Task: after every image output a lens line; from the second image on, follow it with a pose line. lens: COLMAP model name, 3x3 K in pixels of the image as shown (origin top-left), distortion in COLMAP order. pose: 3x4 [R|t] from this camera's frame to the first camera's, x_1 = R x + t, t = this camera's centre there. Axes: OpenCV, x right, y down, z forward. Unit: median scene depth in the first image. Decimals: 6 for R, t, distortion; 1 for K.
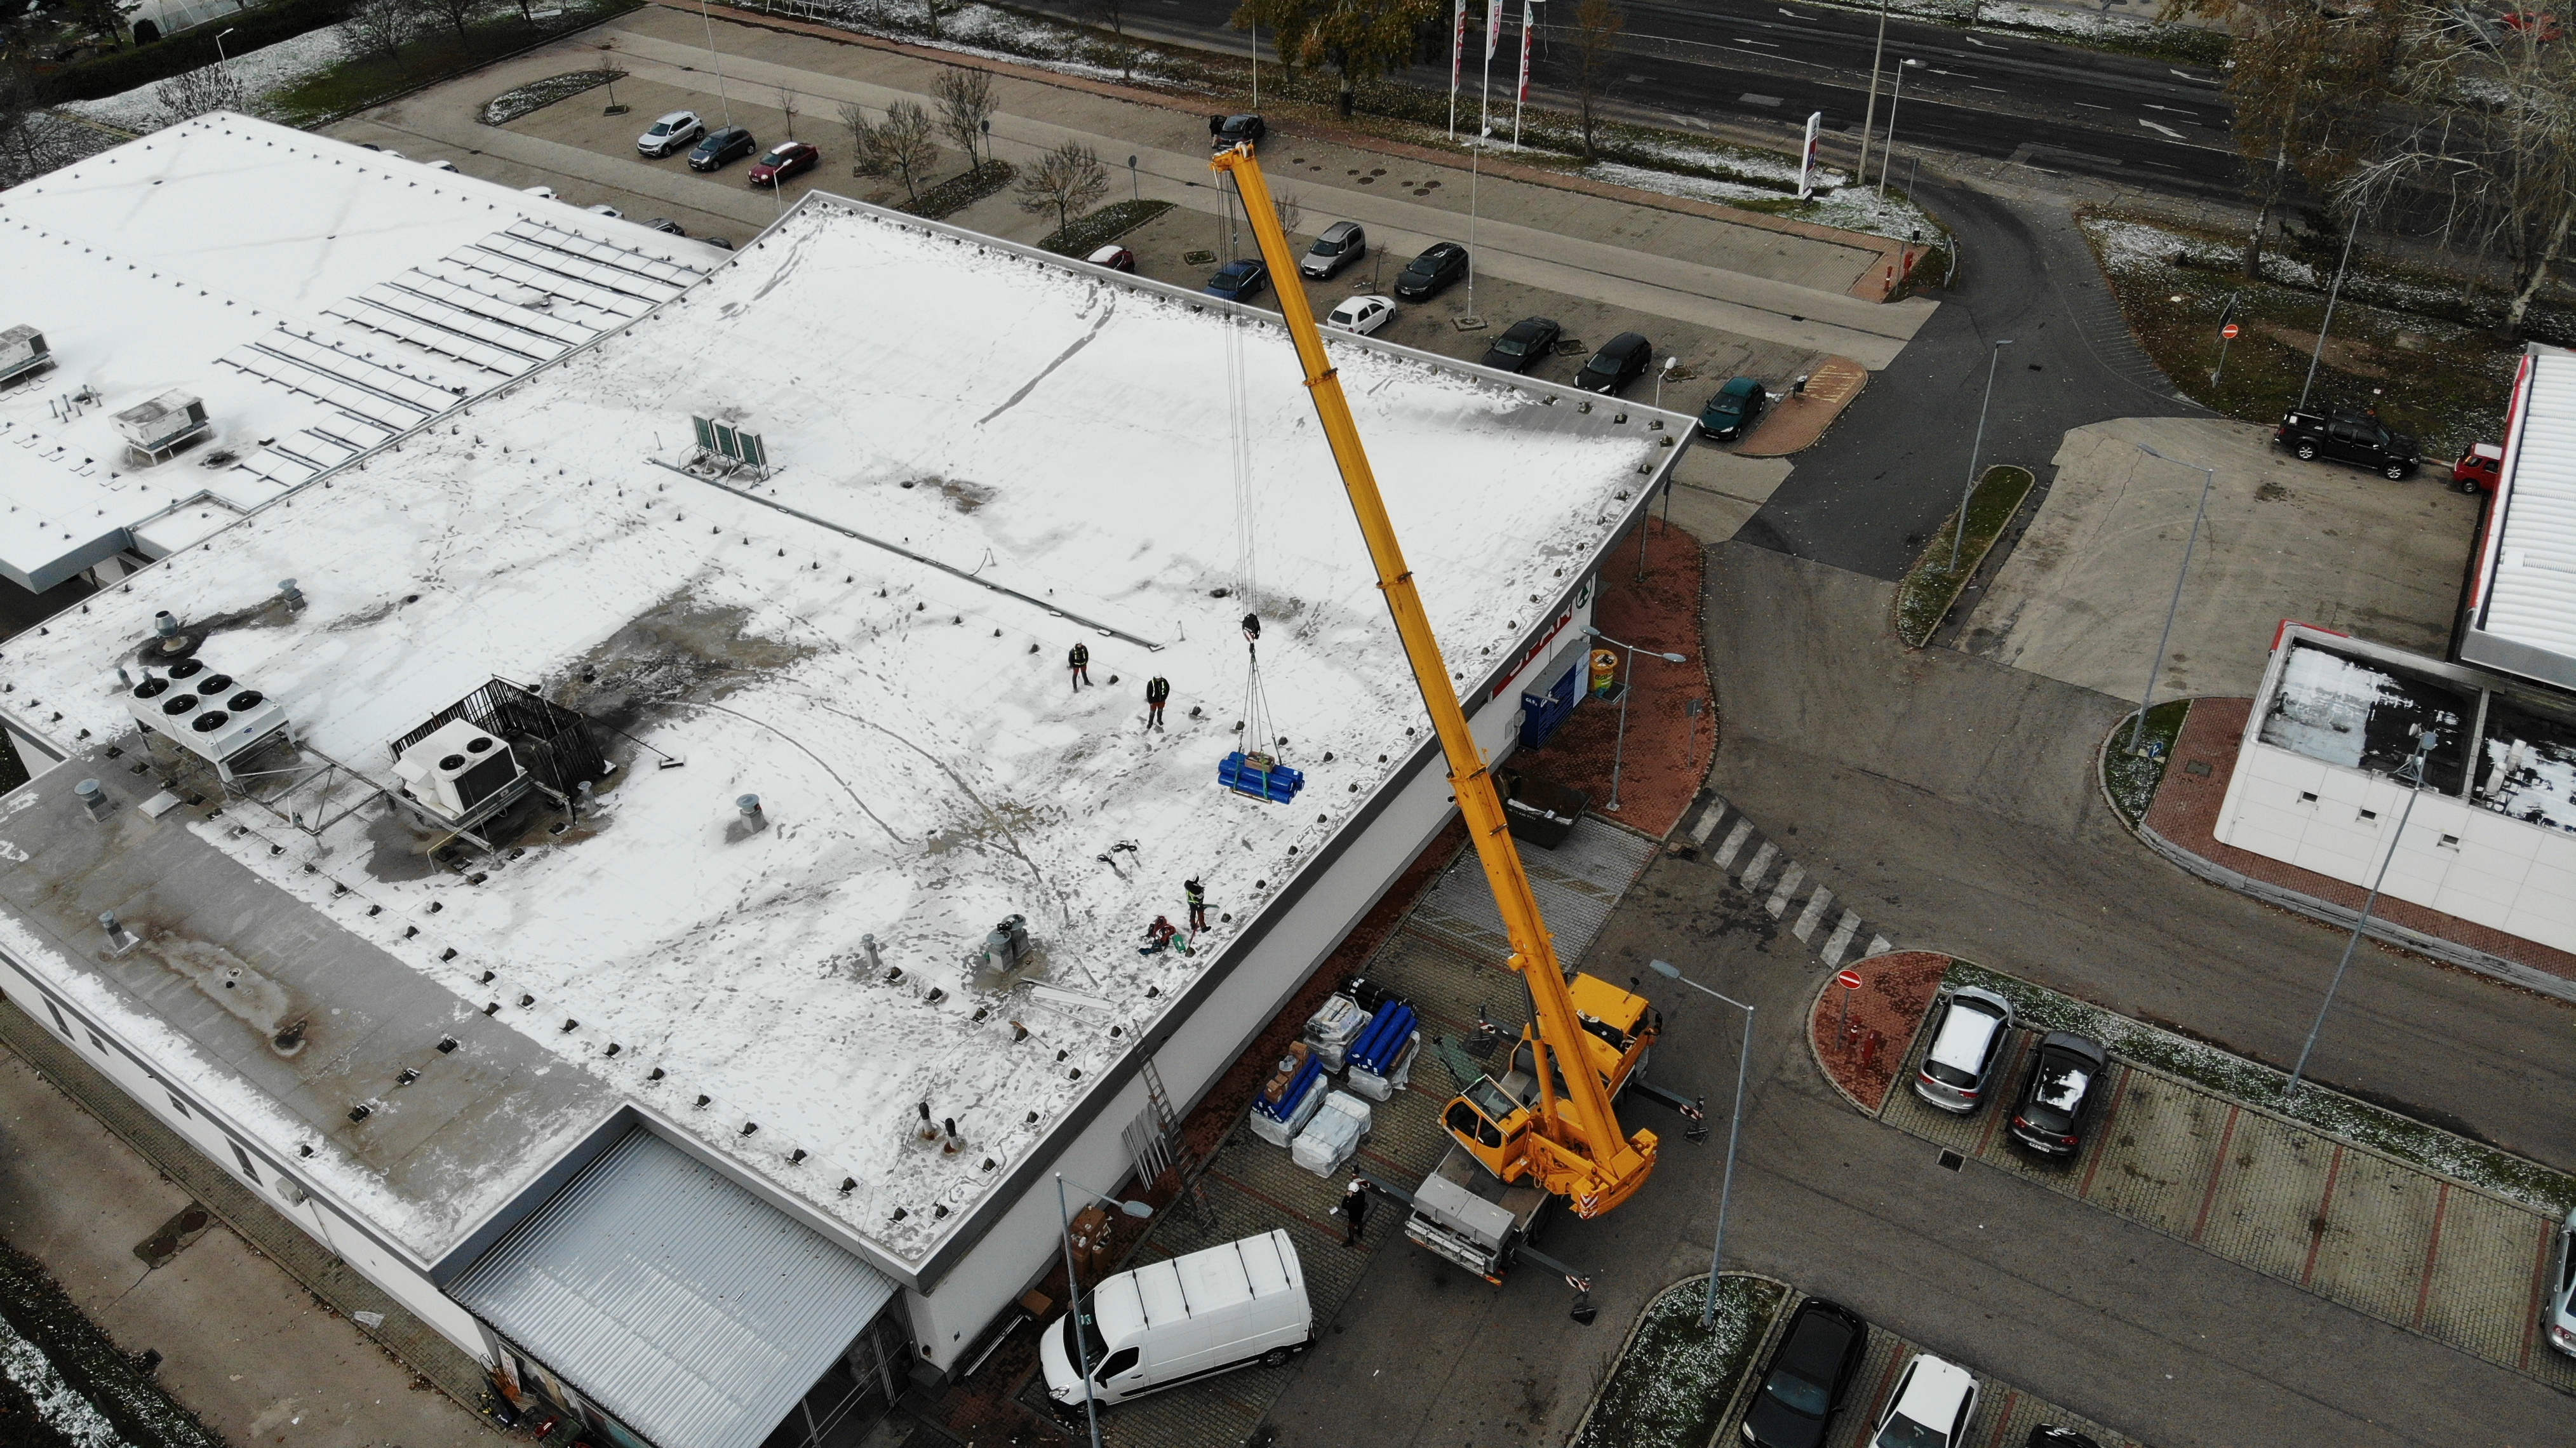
lens RADIAL K [[1872.2, 0, 1258.1], [0, 1872.2, 724.6], [0, 0, 1]] dist [0.019449, -0.100755]
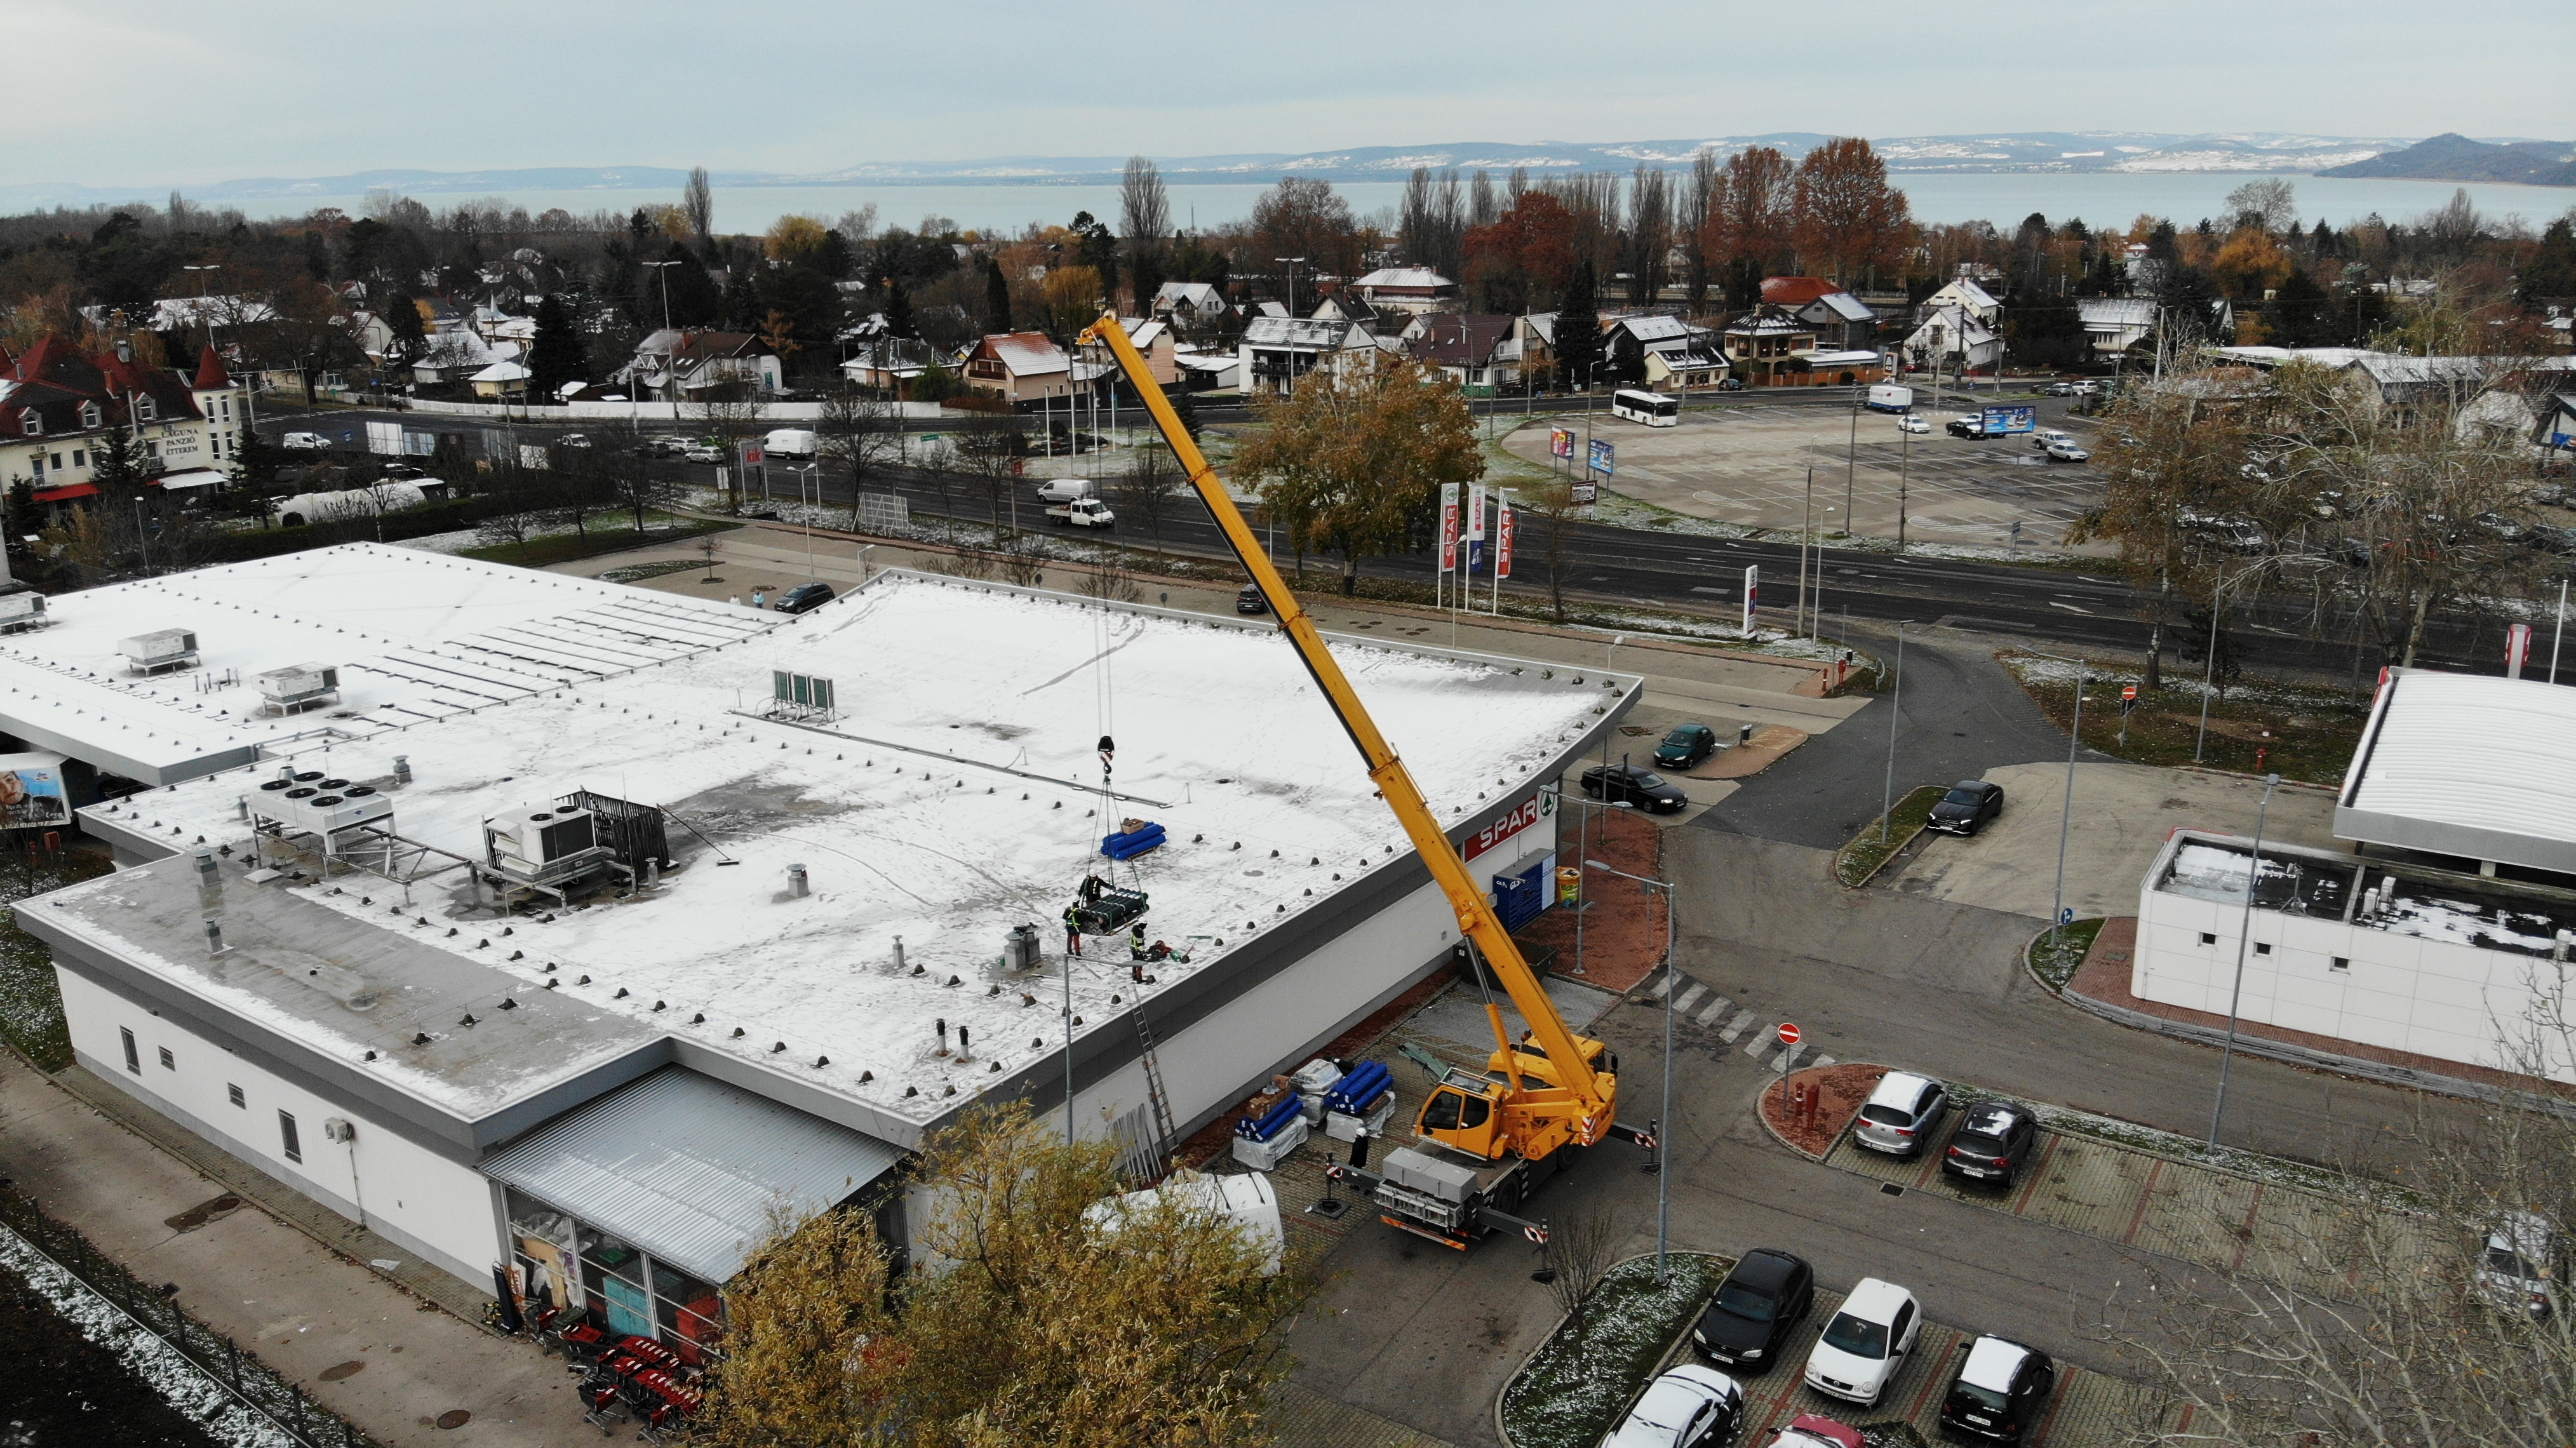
lens RADIAL K [[1872.2, 0, 1252.3], [0, 1872.2, 708.9], [0, 0, 1]] dist [0.019449, -0.100755]
pose [[0.999343, 0.033429, -0.013986, 0.012006], [-0.036228, 0.930233, -0.365176, 0.338314], [0.000802, 0.365443, 0.930833, -0.076279]]
